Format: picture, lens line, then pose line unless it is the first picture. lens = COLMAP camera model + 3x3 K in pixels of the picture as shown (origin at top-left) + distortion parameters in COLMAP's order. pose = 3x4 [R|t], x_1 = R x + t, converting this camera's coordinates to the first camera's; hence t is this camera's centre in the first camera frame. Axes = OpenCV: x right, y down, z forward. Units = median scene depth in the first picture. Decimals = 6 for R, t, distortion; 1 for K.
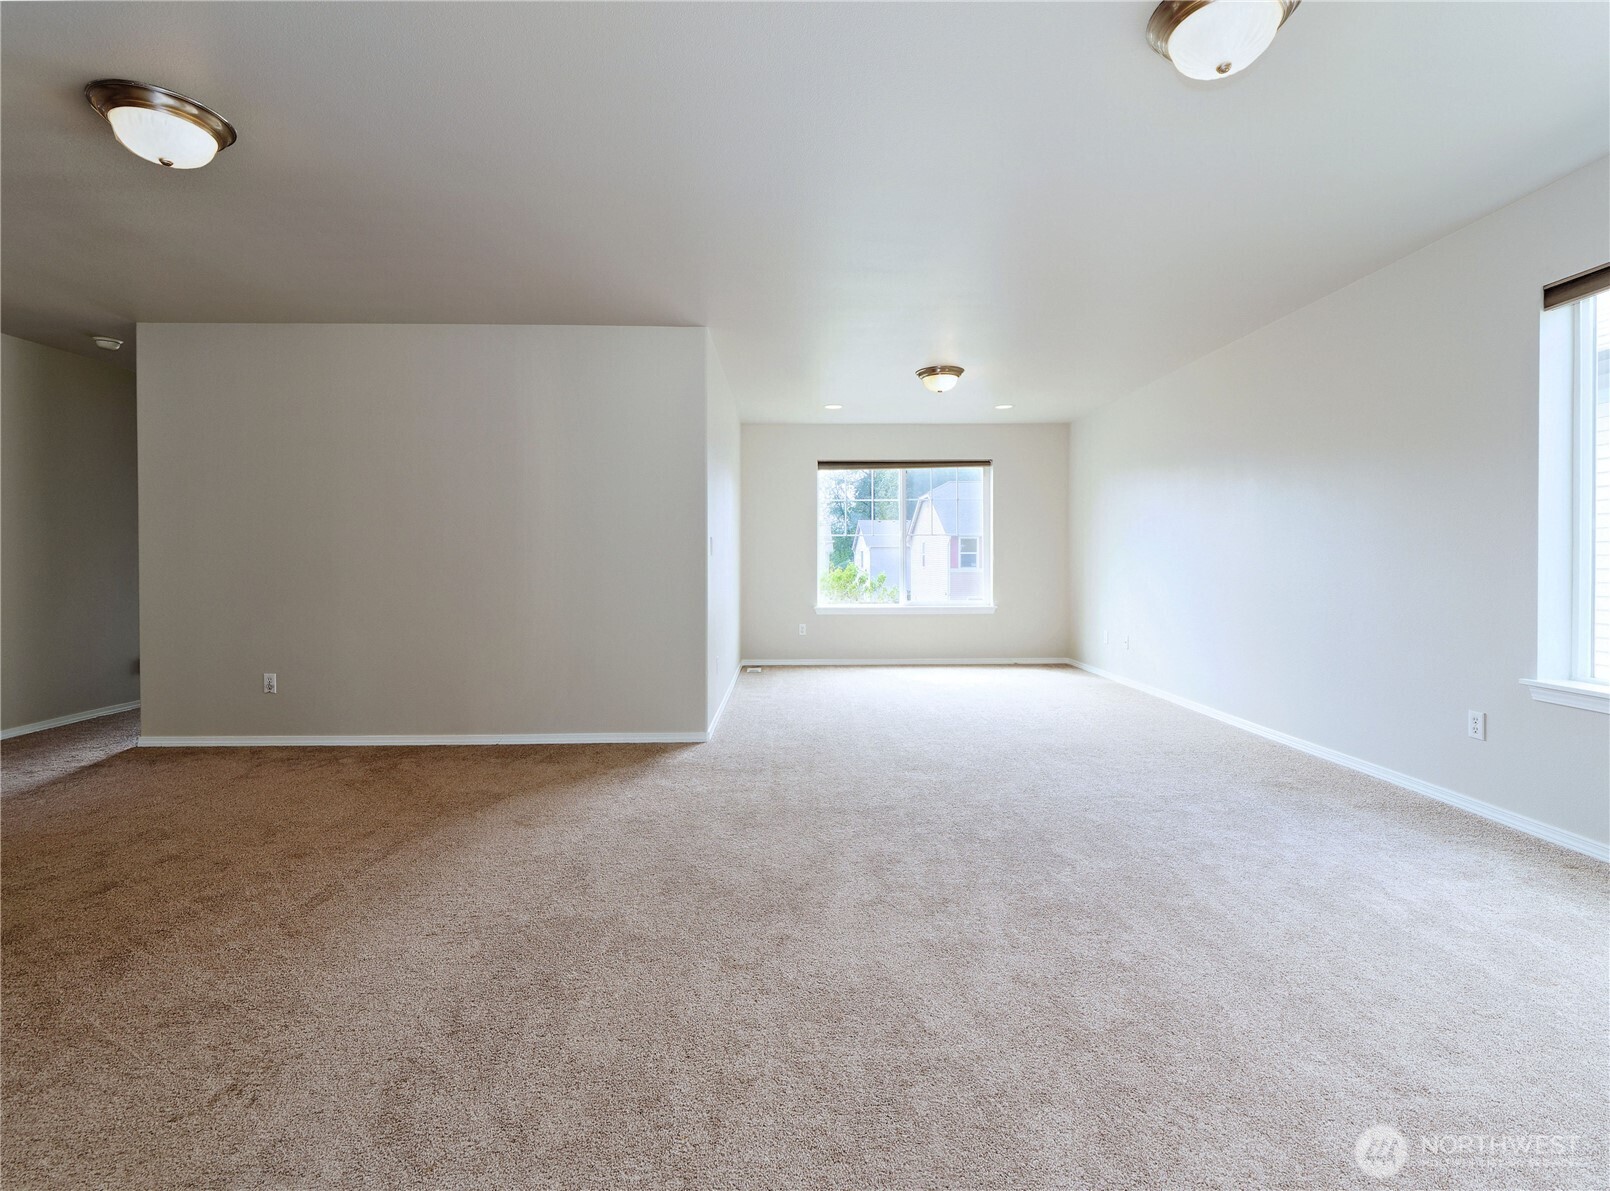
lens RADIAL K [[767.7, 0, 809.2], [0, 767.7, 565.6], [0, 0, 1]] dist [0.026121, 0.000029]
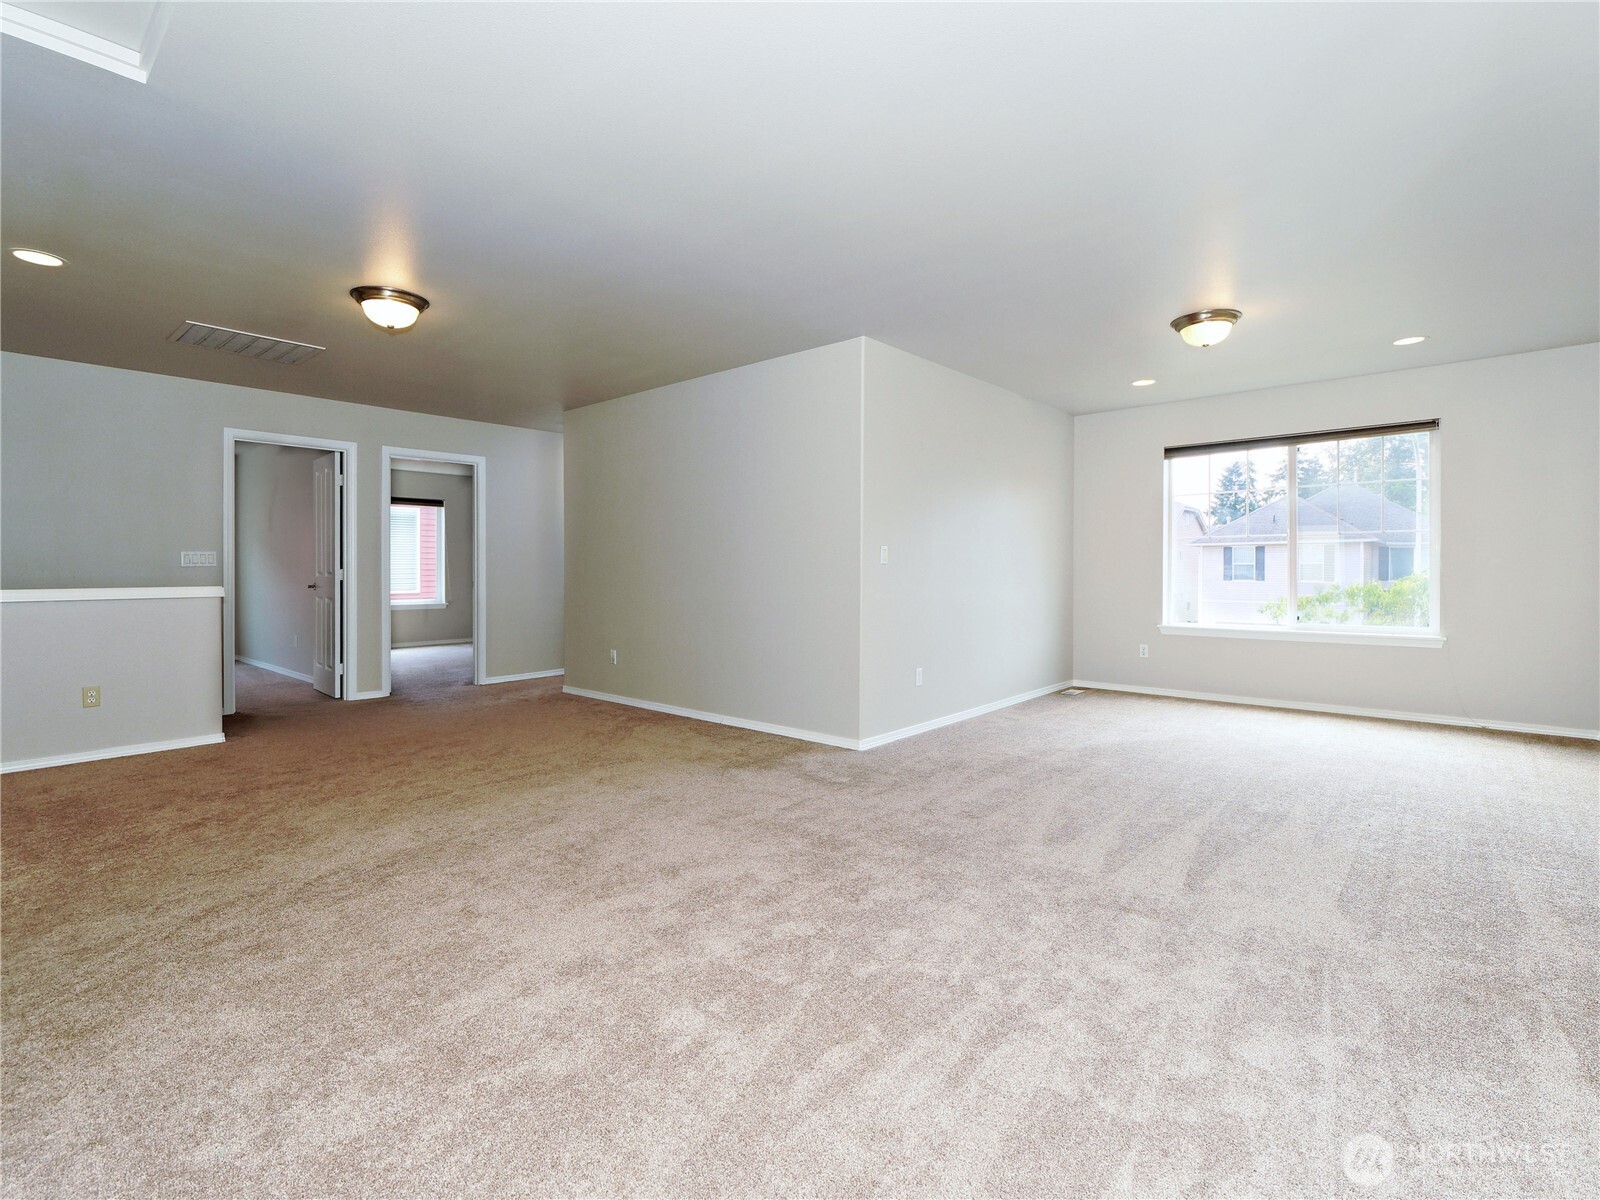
lens RADIAL K [[757.7, 0, 798.9], [0, 757.7, 577.7], [0, 0, 1]] dist [0.000681, 0.000042]
pose [[0.724420, 0.004724, -0.689343, 0.395082], [-0.004357, 0.999988, 0.002273, 0.001962], [0.689345, 0.001357, 0.724432, 0.191256]]
